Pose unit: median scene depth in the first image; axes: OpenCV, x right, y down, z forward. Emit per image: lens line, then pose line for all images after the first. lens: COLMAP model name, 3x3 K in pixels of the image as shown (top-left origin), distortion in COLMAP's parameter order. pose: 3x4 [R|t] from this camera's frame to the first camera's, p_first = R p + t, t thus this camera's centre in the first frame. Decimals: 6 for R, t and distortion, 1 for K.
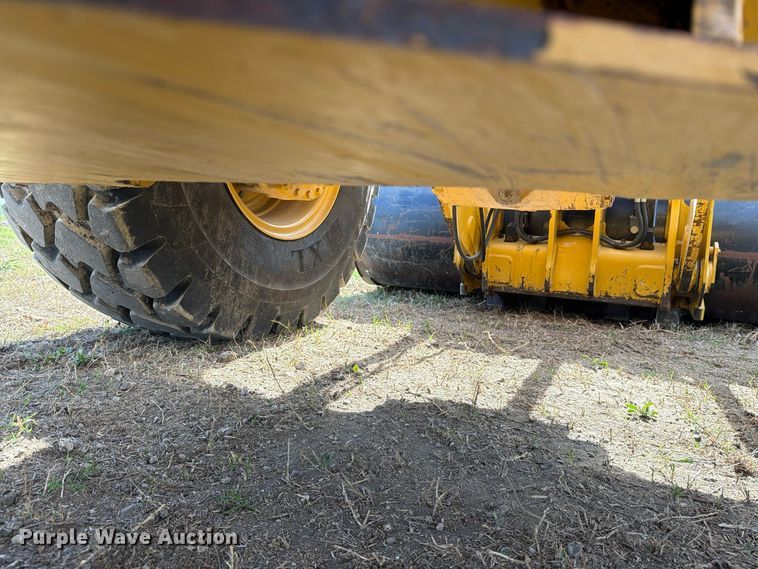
lens RADIAL K [[543.0, 0, 388.2], [0, 543.0, 287.8], [0, 0, 1]] dist [0.013624, -0.006134]
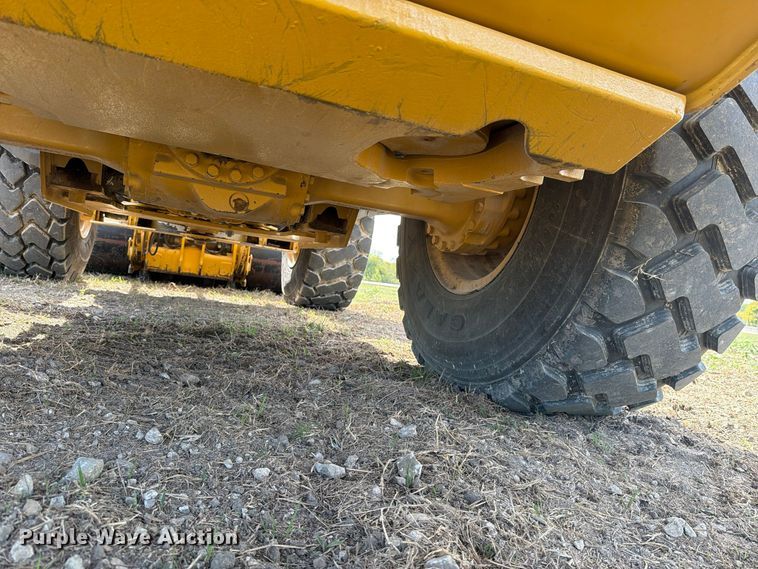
lens RADIAL K [[524.7, 0, 382.6], [0, 524.7, 286.0], [0, 0, 1]] dist [0.055224, -0.093823]
pose [[0.702451, 0.020957, 0.711423, -0.617341], [-0.025536, 0.999665, -0.004235, 0.049089], [-0.711274, -0.015192, 0.702751, -1.009853]]
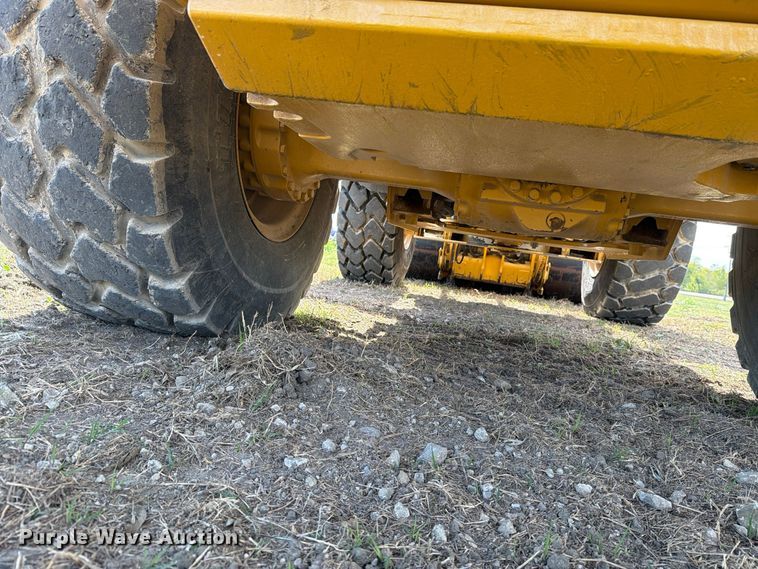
lens RADIAL K [[524.7, 0, 382.6], [0, 524.7, 286.0], [0, 0, 1]] dist [0.055224, -0.093823]
pose [[0.966806, 0.053379, 0.249875, -0.655212], [-0.057503, 0.998303, 0.009228, 0.038109], [-0.248958, -0.023291, 0.968234, -1.024483]]
